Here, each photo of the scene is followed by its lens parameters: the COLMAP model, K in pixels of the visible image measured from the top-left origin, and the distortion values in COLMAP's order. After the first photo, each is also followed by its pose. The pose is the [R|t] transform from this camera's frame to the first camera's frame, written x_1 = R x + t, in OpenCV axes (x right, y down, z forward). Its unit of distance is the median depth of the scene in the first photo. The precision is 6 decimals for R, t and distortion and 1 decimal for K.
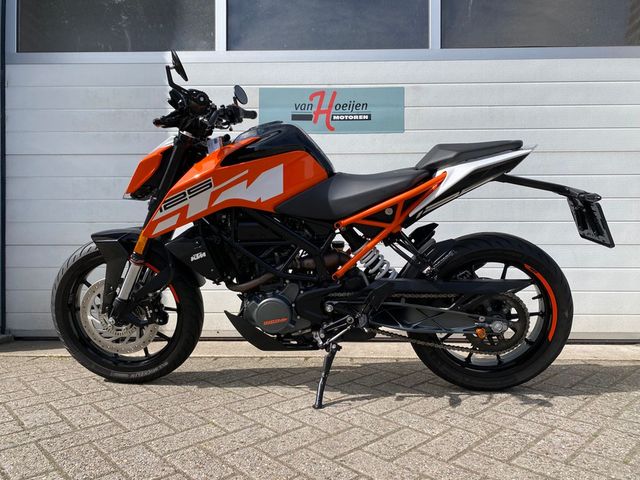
lens RADIAL K [[489.9, 0, 321.4], [0, 489.9, 238.4], [0, 0, 1]] dist [0.037514, -0.038492]
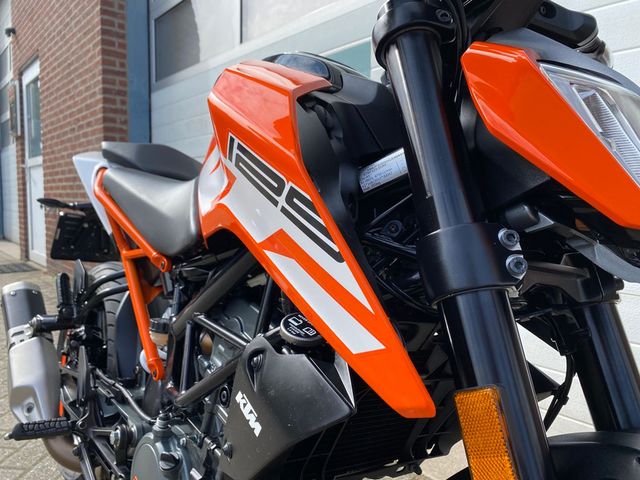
lens RADIAL K [[489.9, 0, 317.2], [0, 489.9, 242.3], [0, 0, 1]] dist [0.037514, -0.038492]
pose [[0.664036, 0.069865, -0.744429, 0.671887], [-0.013922, 0.996608, 0.081113, -0.071183], [0.747571, -0.043498, 0.662756, 0.454223]]
